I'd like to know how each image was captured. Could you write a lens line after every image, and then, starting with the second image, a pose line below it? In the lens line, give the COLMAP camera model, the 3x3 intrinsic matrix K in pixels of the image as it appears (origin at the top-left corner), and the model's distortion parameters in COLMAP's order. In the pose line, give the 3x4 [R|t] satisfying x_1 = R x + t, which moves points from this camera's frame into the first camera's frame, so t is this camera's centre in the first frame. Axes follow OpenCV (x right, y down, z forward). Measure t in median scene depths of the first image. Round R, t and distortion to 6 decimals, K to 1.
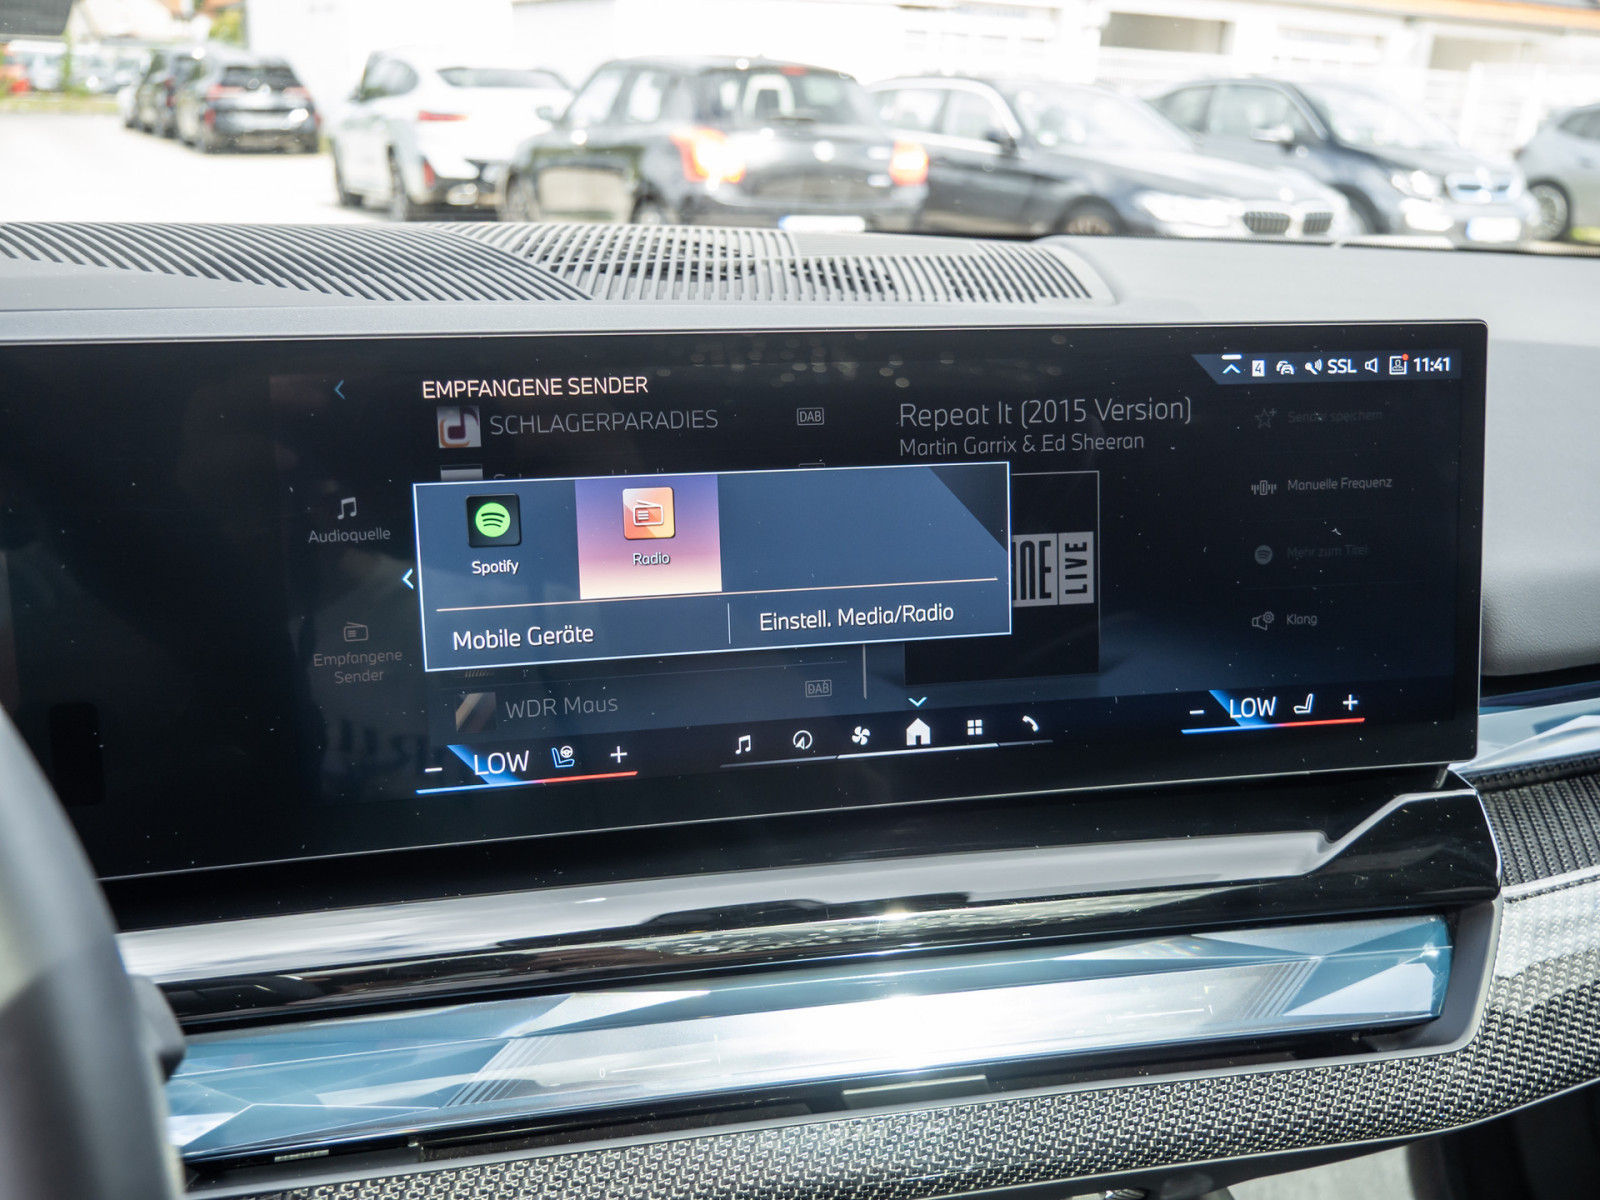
lens RADIAL K [[1575.5, 0, 796.4], [0, 1575.5, 615.9], [0, 0, 1]] dist [0.014513, 0.000000]
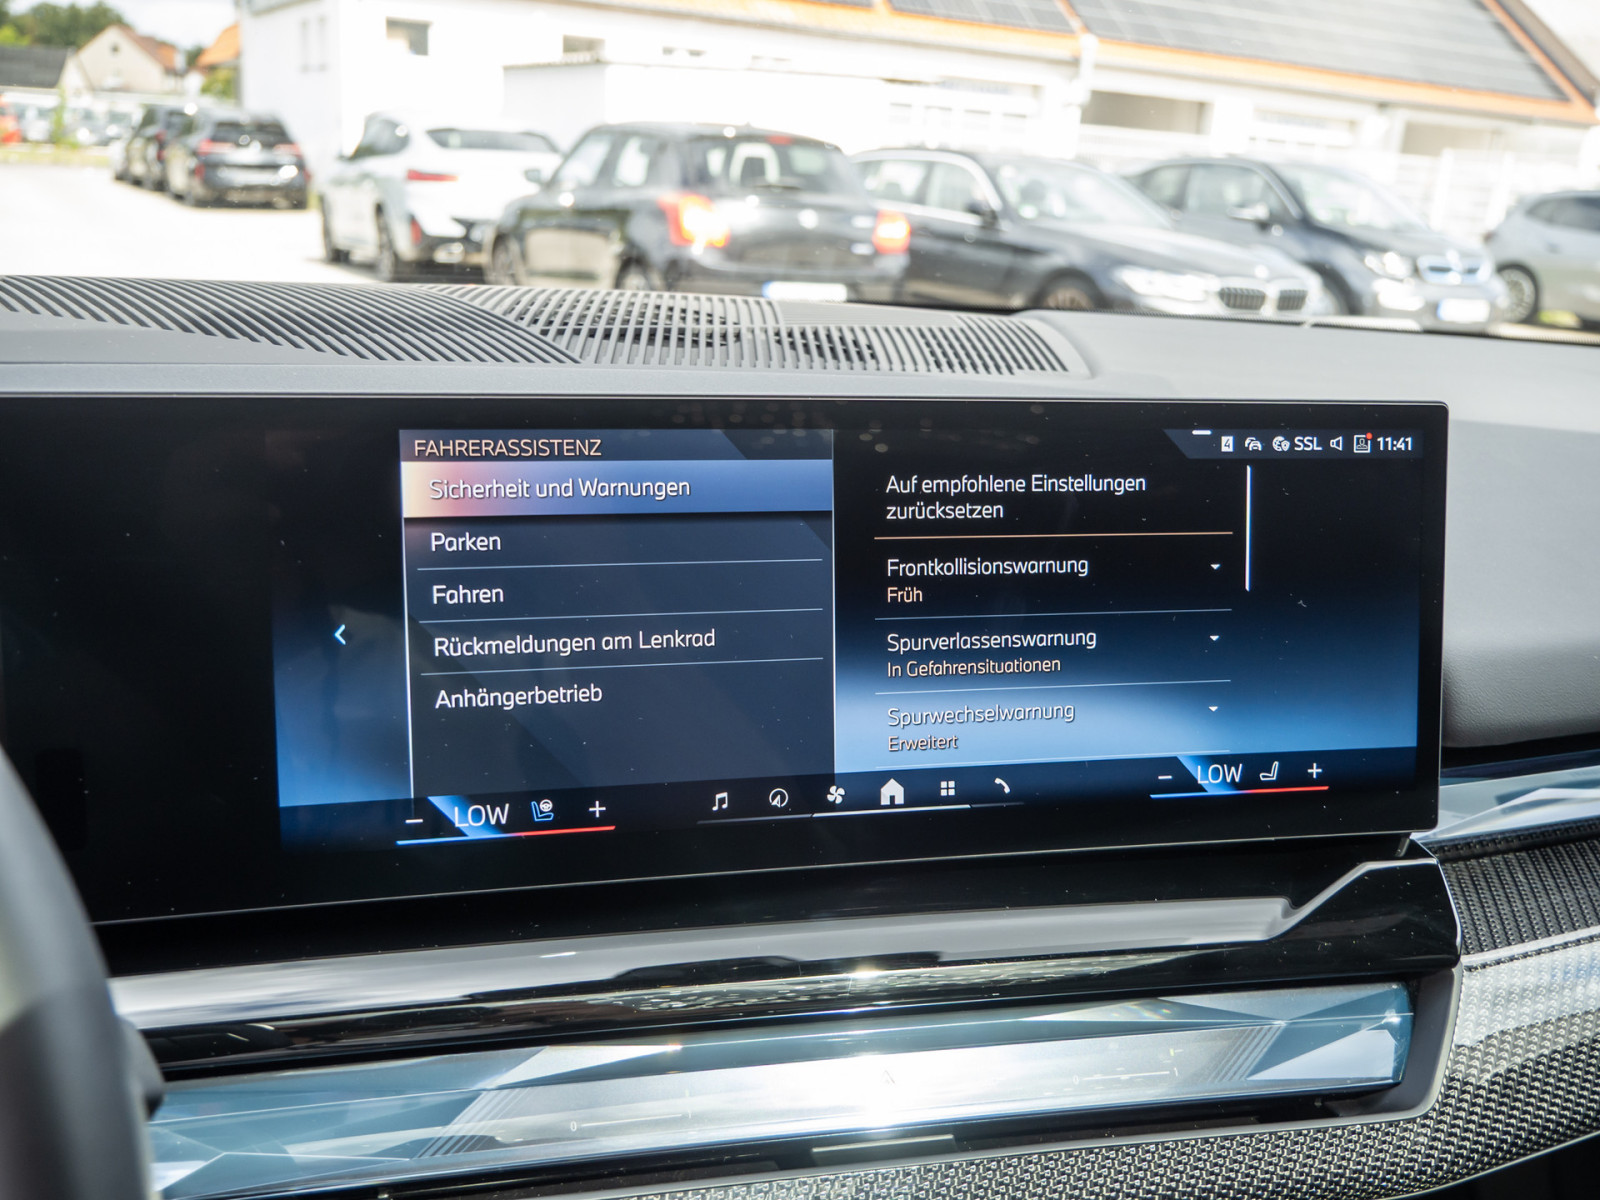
lens RADIAL K [[1575.5, 0, 798.3], [0, 1575.5, 611.3], [0, 0, 1]] dist [0.014513, 0.000000]
pose [[0.999688, 0.019300, 0.015885, -0.001600], [-0.018616, 0.998937, -0.042172, 0.001101], [-0.016682, 0.041863, 0.998984, -0.019719]]
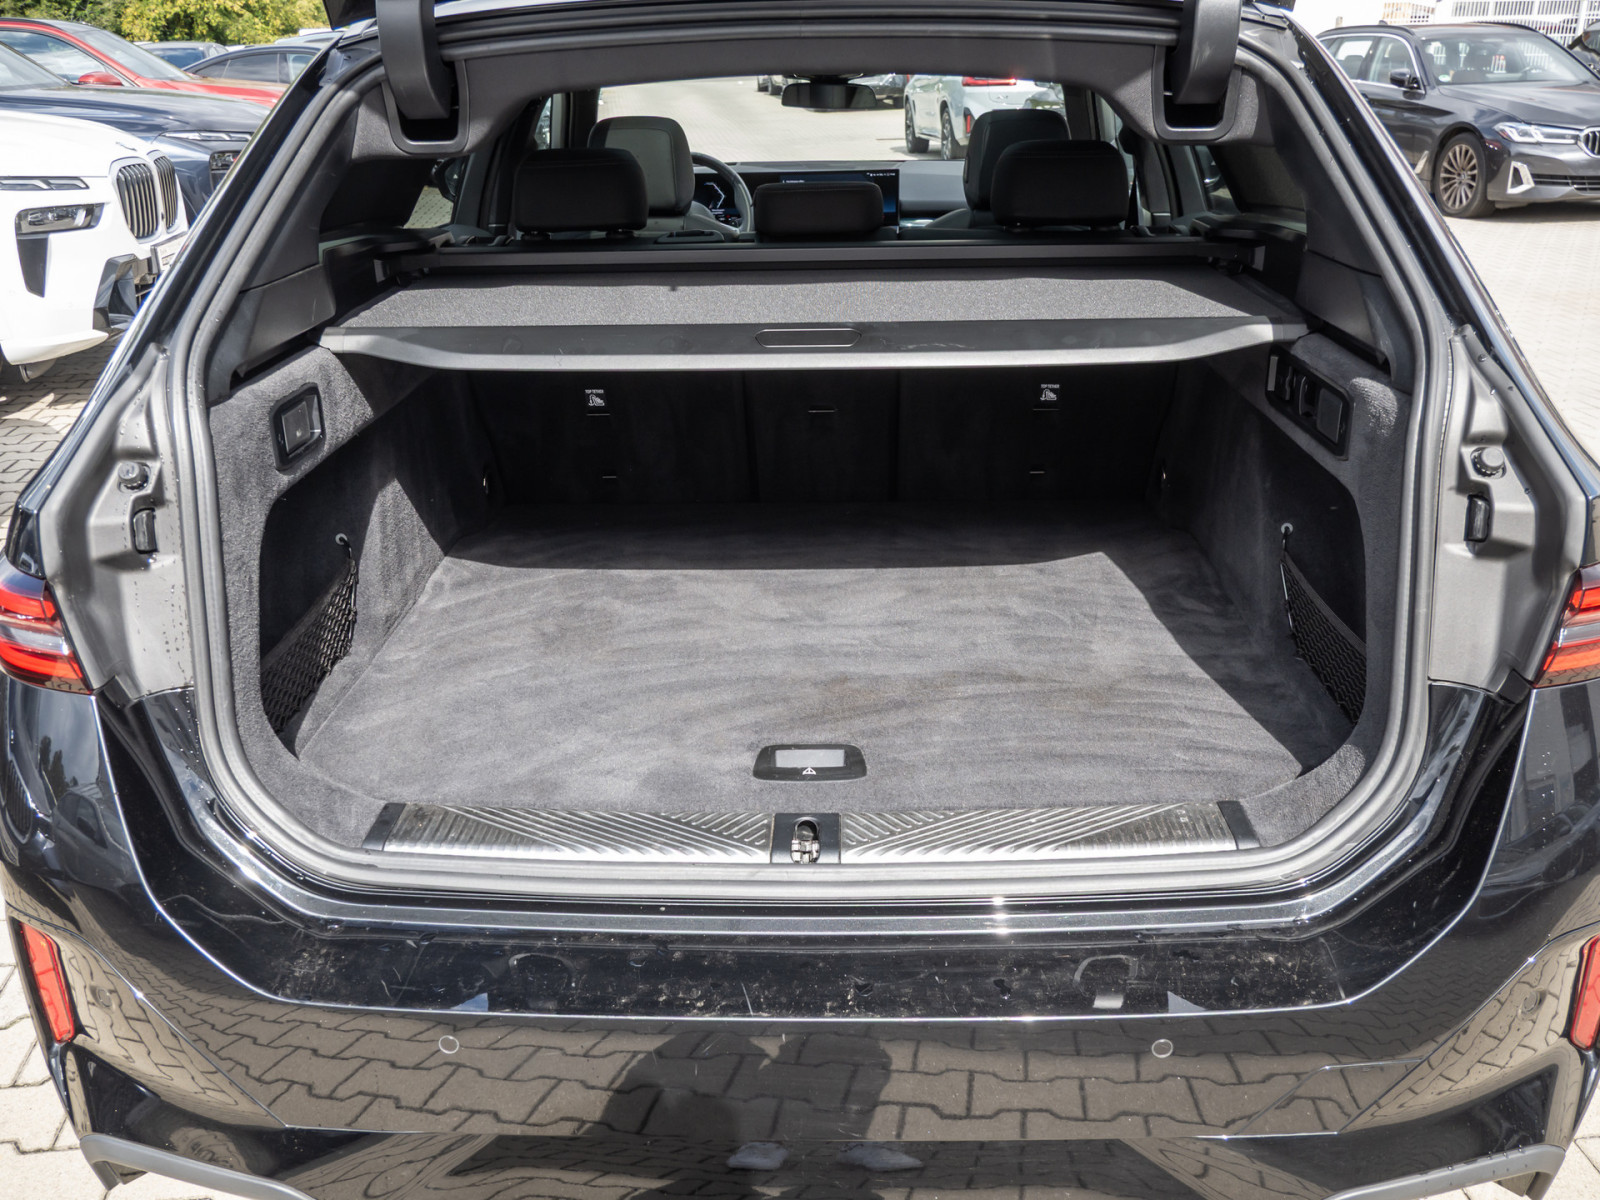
lens RADIAL K [[1575.5, 0, 801.0], [0, 1575.5, 594.2], [0, 0, 1]] dist [0.014513, 0.000000]
pose [[0.934264, 0.072070, -0.349224, 2.031781], [-0.064379, 0.997360, 0.033597, 1.187500], [0.350723, -0.008906, 0.936437, -4.444510]]
